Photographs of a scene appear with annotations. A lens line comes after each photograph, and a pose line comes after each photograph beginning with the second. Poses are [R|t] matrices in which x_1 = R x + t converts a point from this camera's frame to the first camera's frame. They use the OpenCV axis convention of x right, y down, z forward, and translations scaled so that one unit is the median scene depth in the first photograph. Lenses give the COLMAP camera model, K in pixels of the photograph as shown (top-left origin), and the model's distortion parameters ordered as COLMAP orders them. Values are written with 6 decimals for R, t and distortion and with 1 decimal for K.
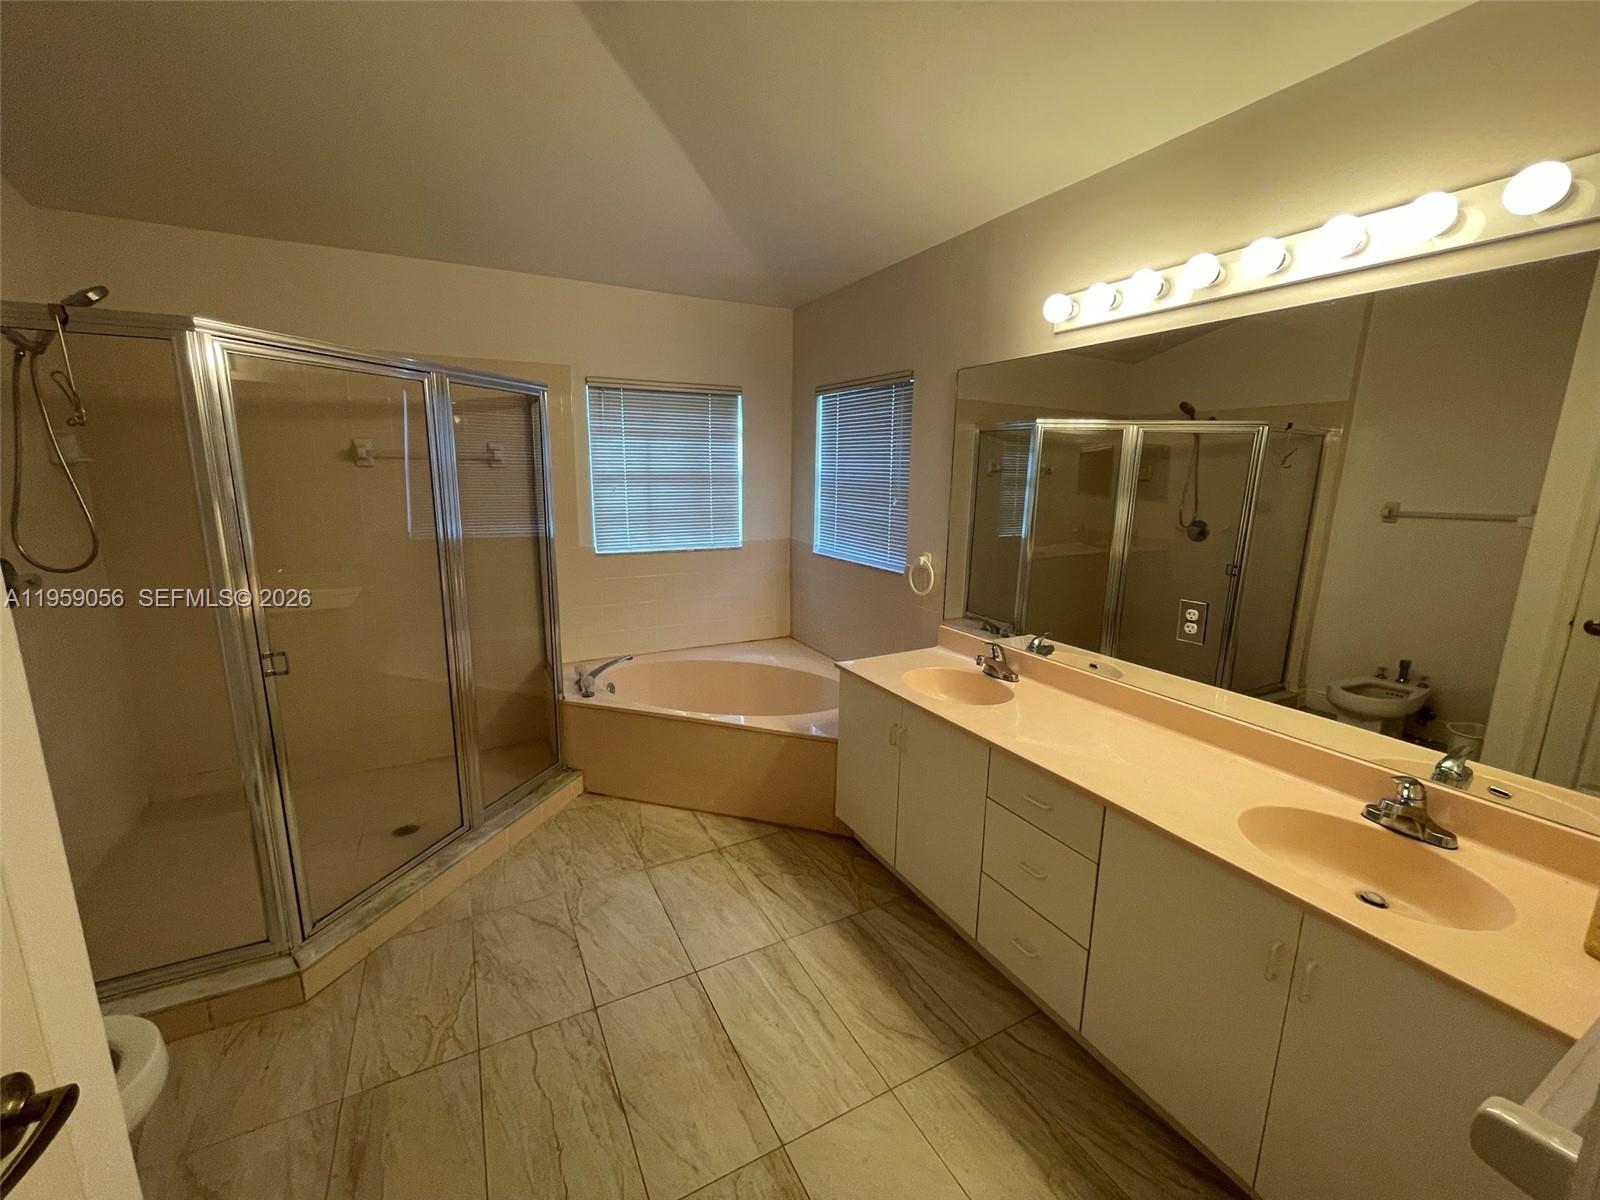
lens RADIAL K [[652.3, 0, 802.0], [0, 652.3, 599.6], [0, 0, 1]] dist [0.000543, 0.000439]
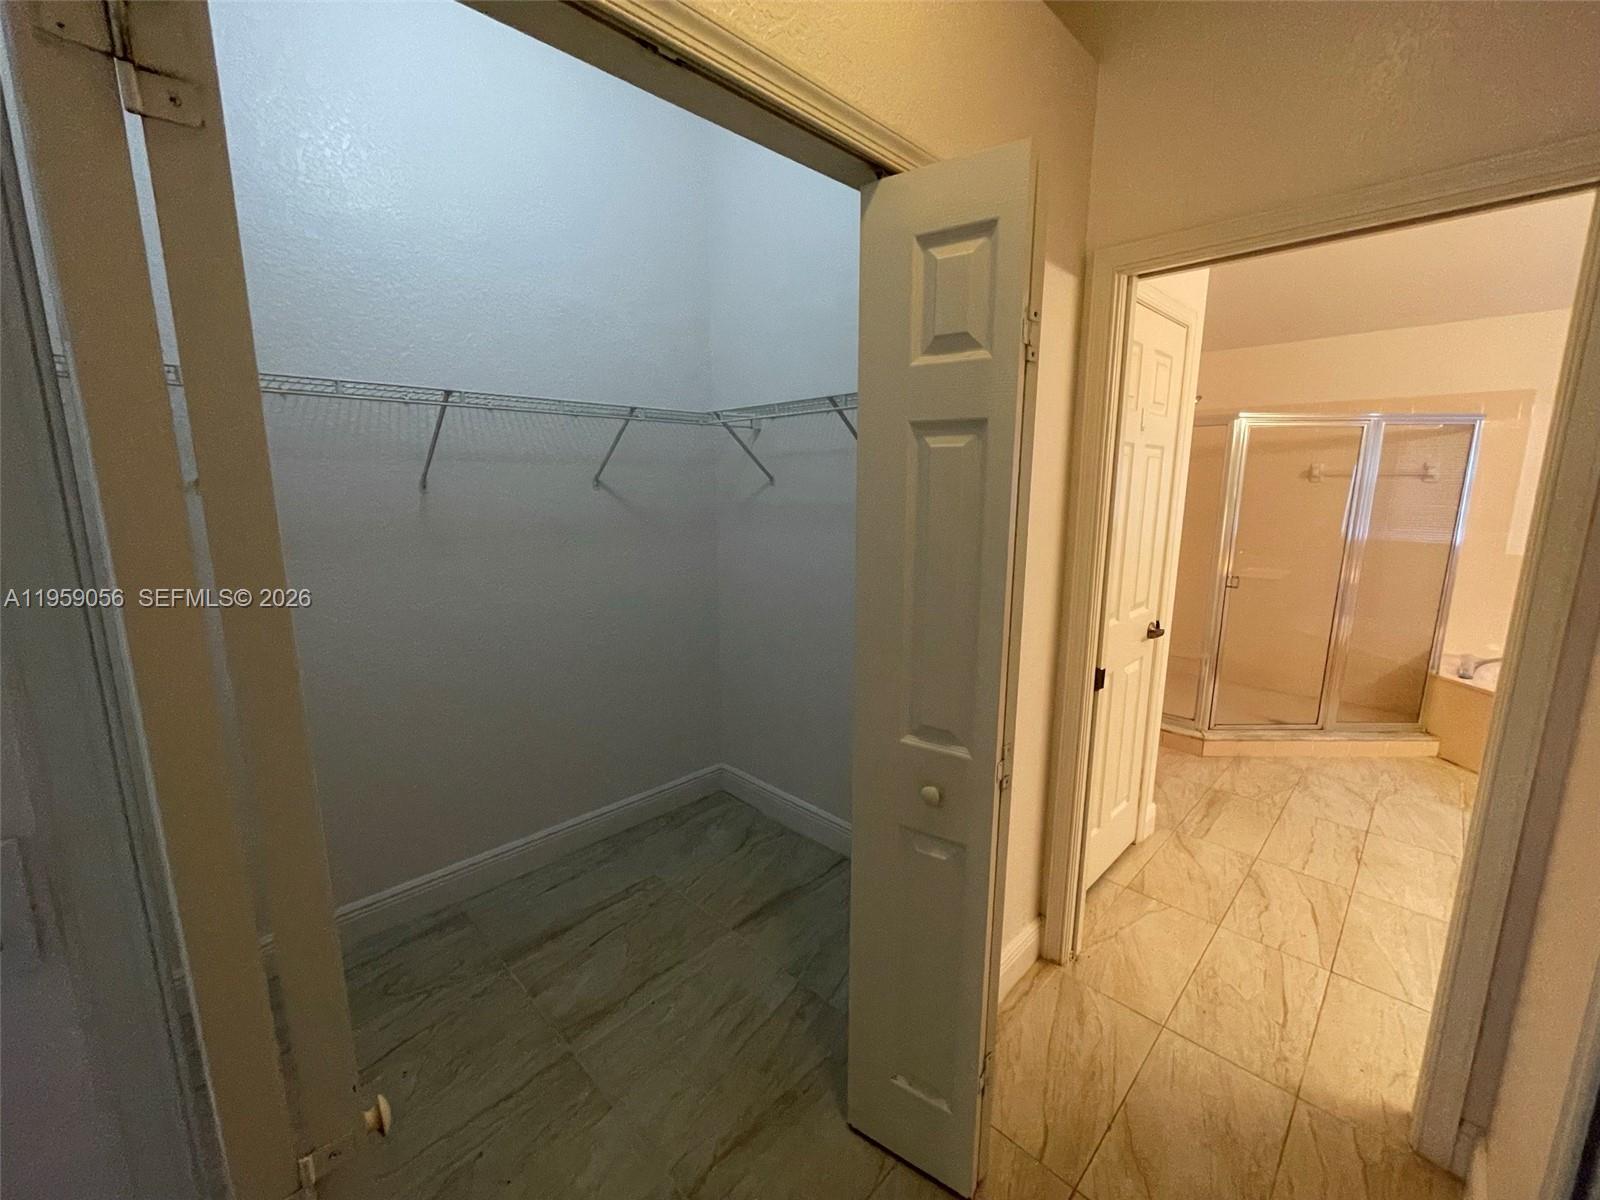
lens RADIAL K [[652.3, 0, 806.9], [0, 652.3, 598.7], [0, 0, 1]] dist [0.000543, 0.000439]
pose [[0.301003, 0.155471, -0.940865, 0.470336], [-0.184223, 0.977516, 0.102591, 0.130380], [0.935660, 0.142449, 0.322876, -0.585030]]
